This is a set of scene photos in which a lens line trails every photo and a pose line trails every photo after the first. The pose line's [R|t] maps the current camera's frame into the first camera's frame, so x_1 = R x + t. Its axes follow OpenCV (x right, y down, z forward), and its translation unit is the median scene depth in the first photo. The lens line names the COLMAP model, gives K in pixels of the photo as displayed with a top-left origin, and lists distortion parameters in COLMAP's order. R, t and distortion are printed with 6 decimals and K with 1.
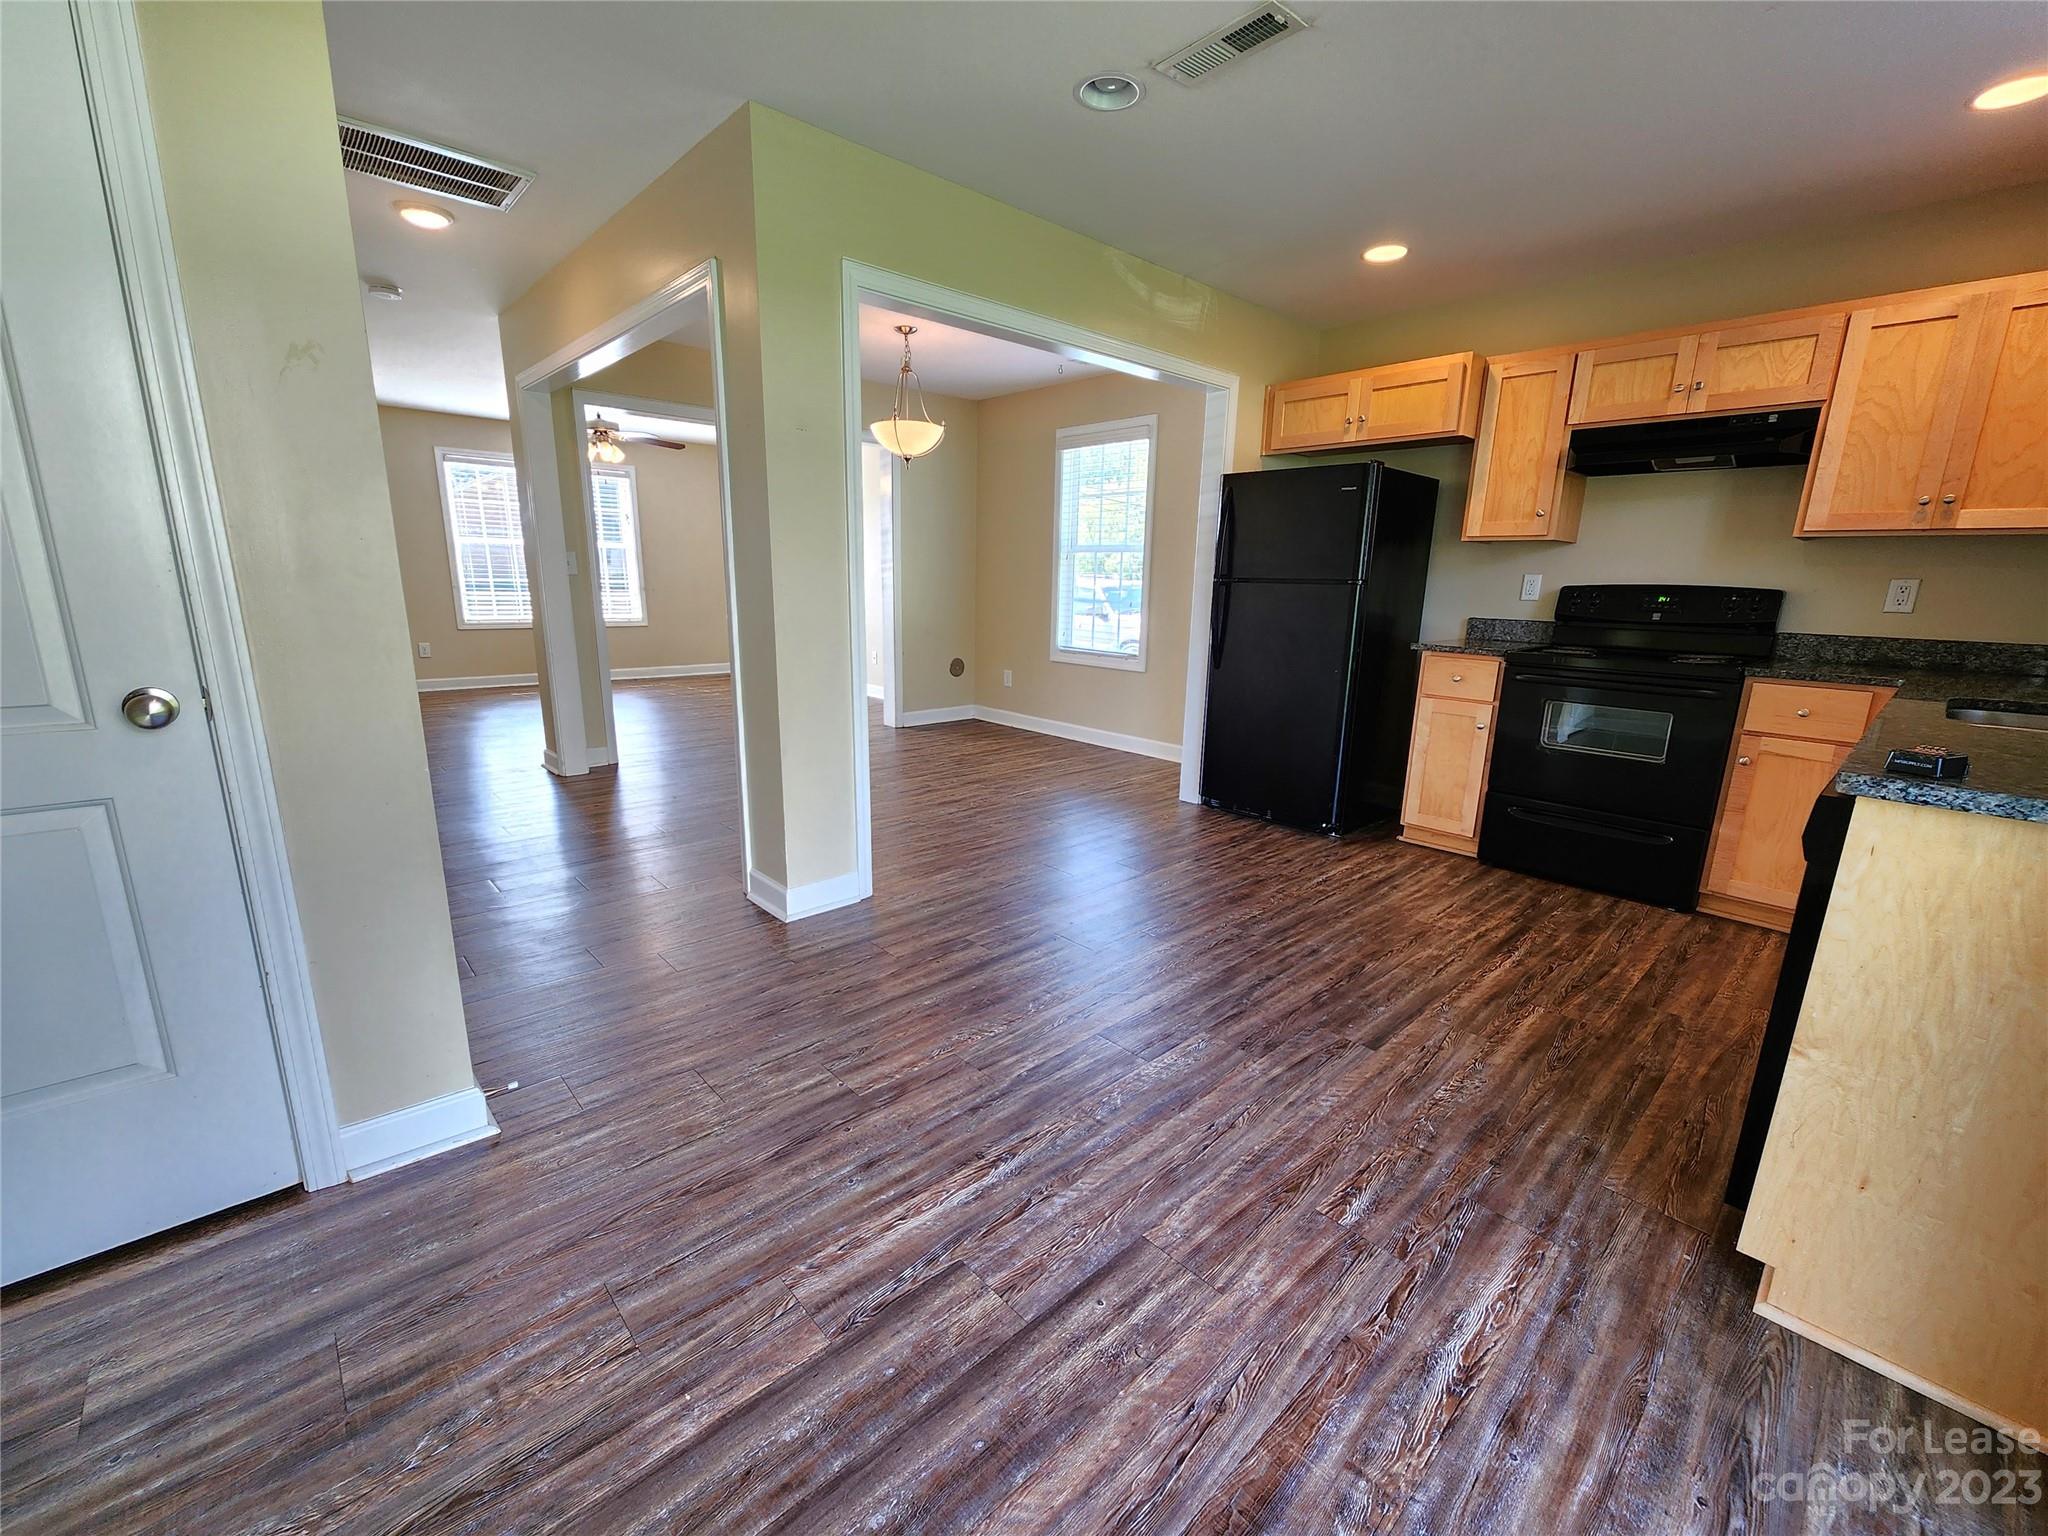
lens RADIAL K [[838.0, 0, 1037.4], [0, 838.0, 771.2], [0, 0, 1]] dist [0.003123, -0.001941]
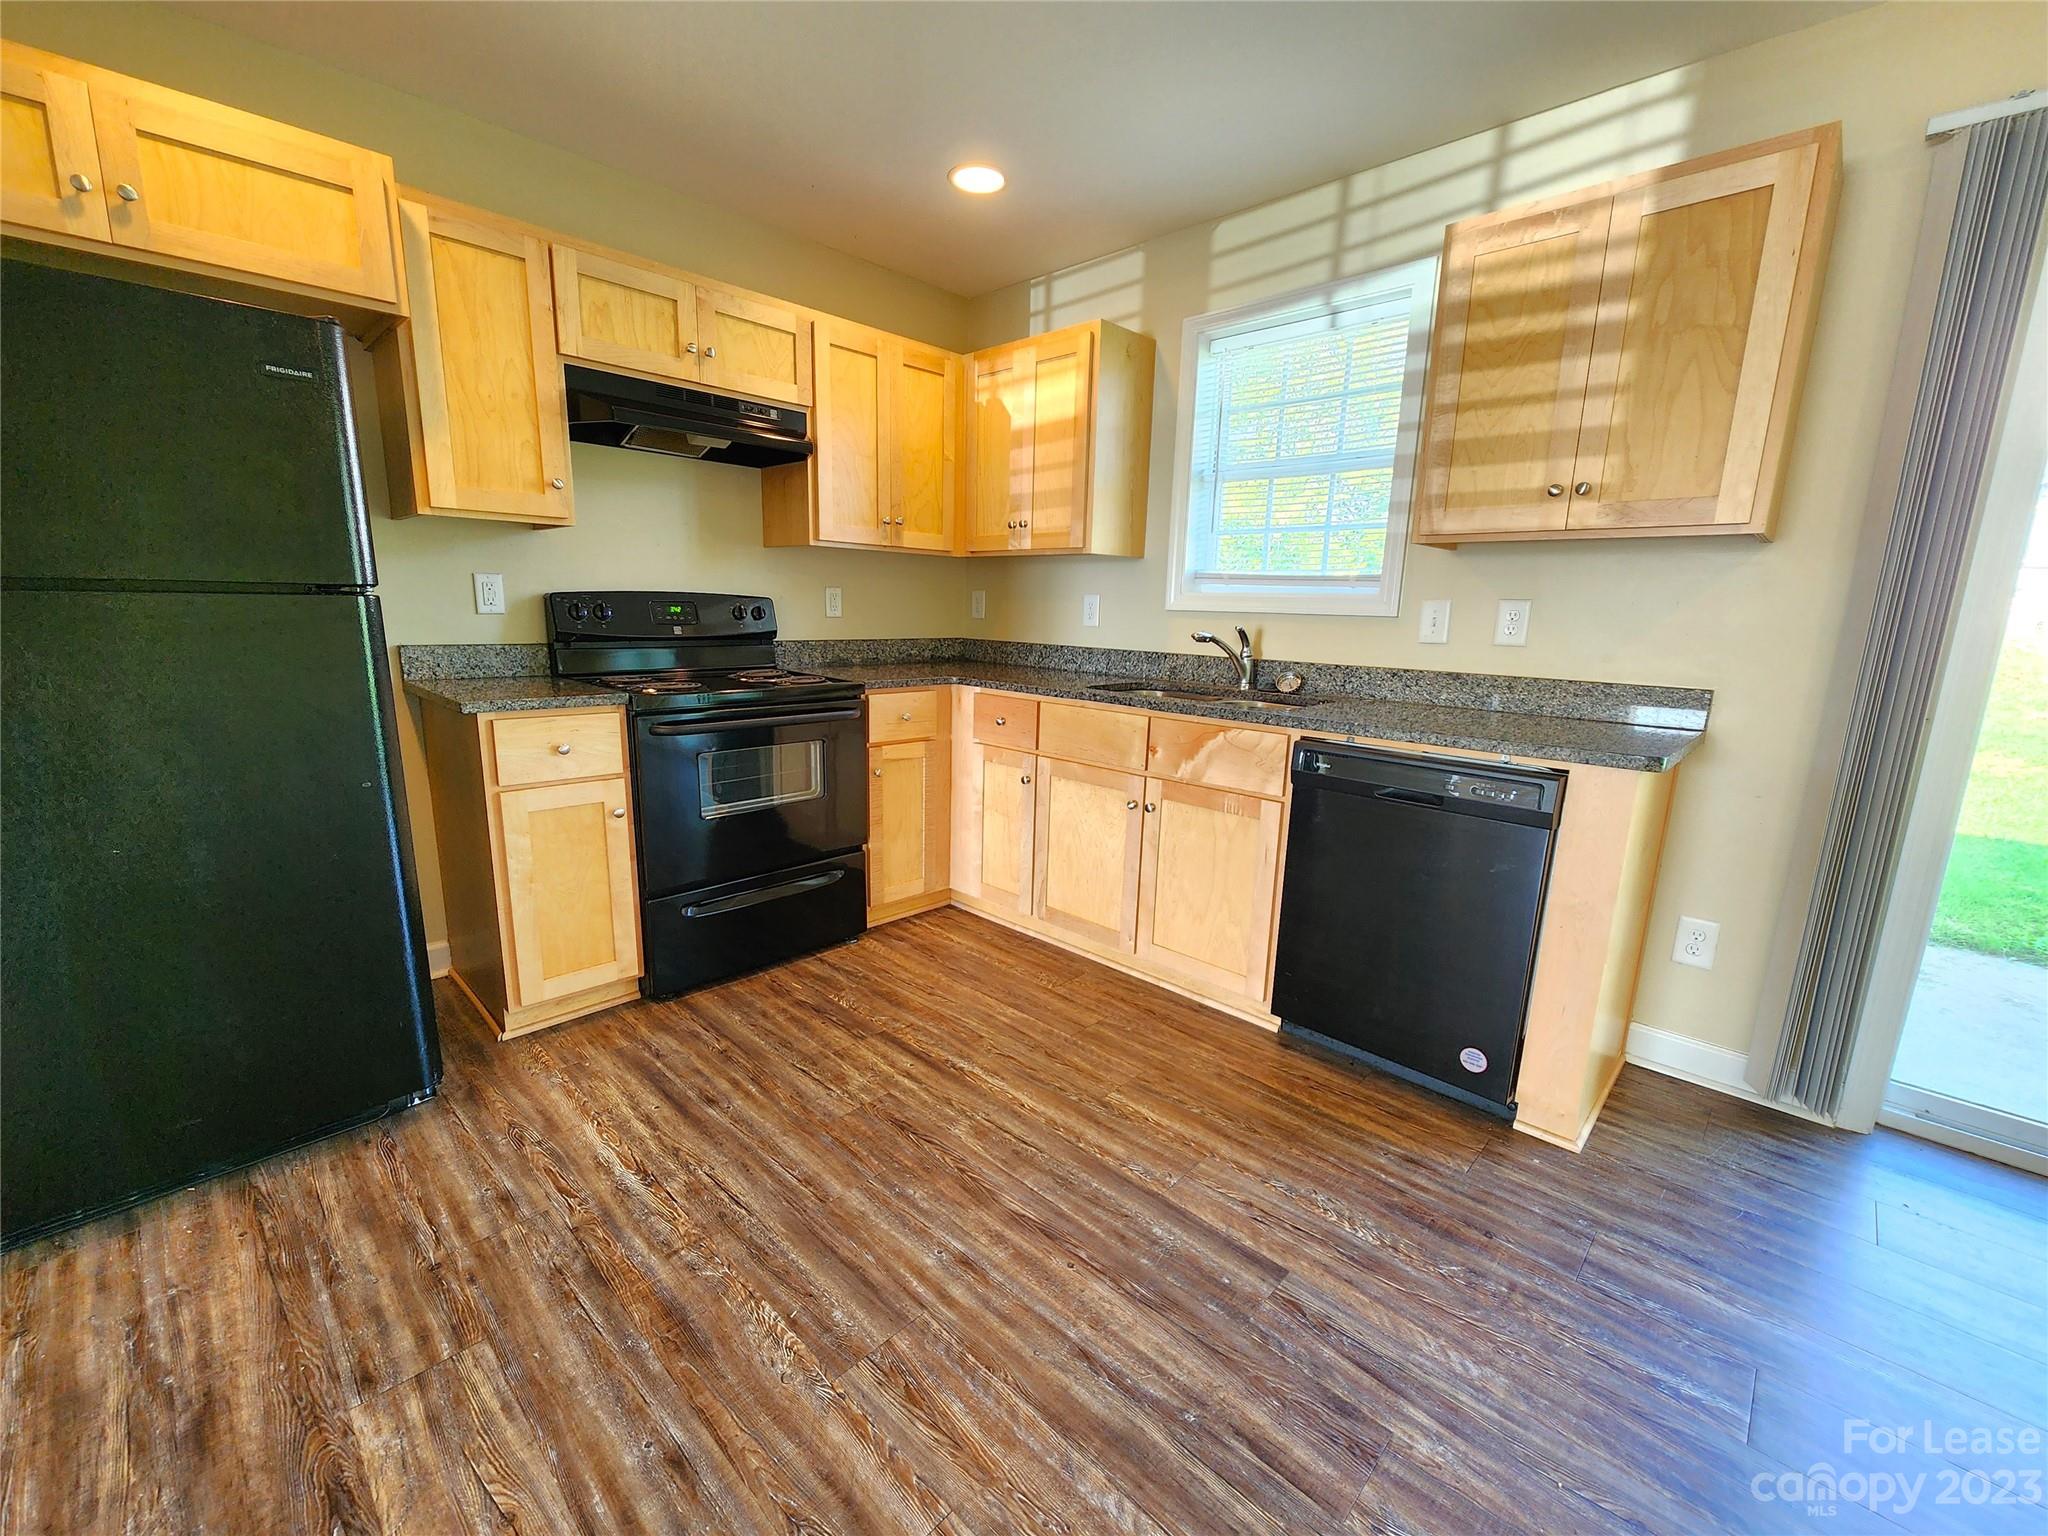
lens RADIAL K [[838.0, 0, 1015.4], [0, 838.0, 783.7], [0, 0, 1]] dist [0.003123, -0.001941]
pose [[-0.044902, -0.231043, 0.971907, -0.139296], [0.200430, 0.951023, 0.235338, -0.209019], [-0.978679, 0.205366, 0.003605, 0.870686]]
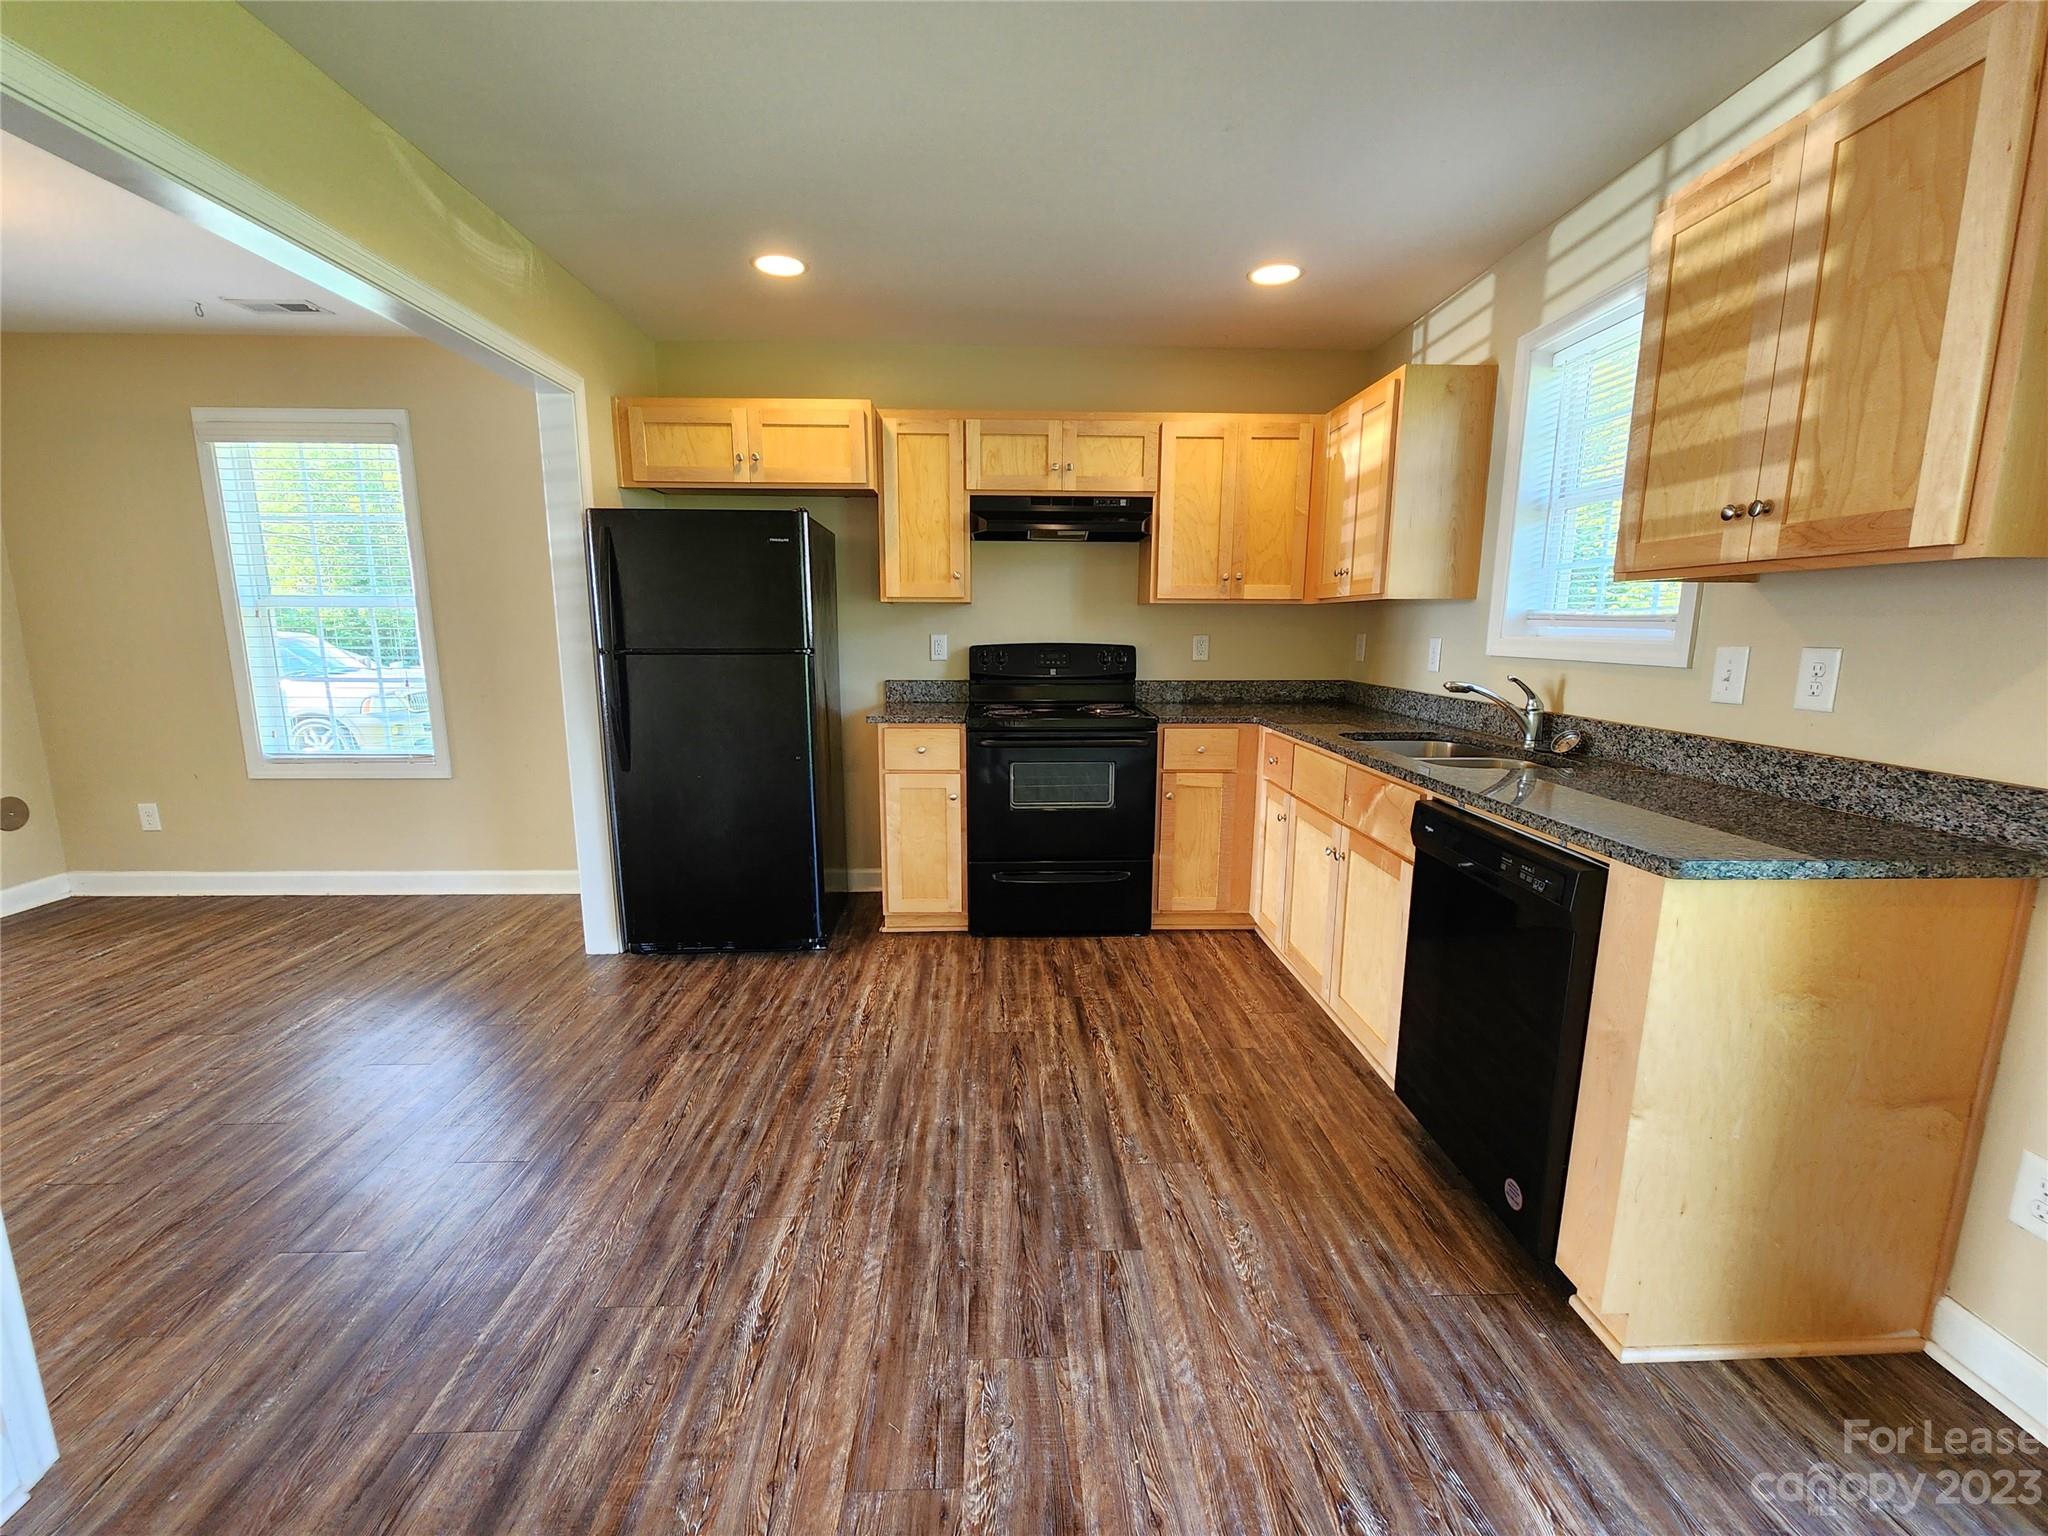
lens RADIAL K [[838.0, 0, 1015.9], [0, 838.0, 784.4], [0, 0, 1]] dist [0.003123, -0.001941]
pose [[0.661088, -0.159719, 0.733112, -0.150030], [0.182602, 0.981952, 0.049270, -0.127530], [-0.727749, 0.101296, 0.678321, 0.379295]]
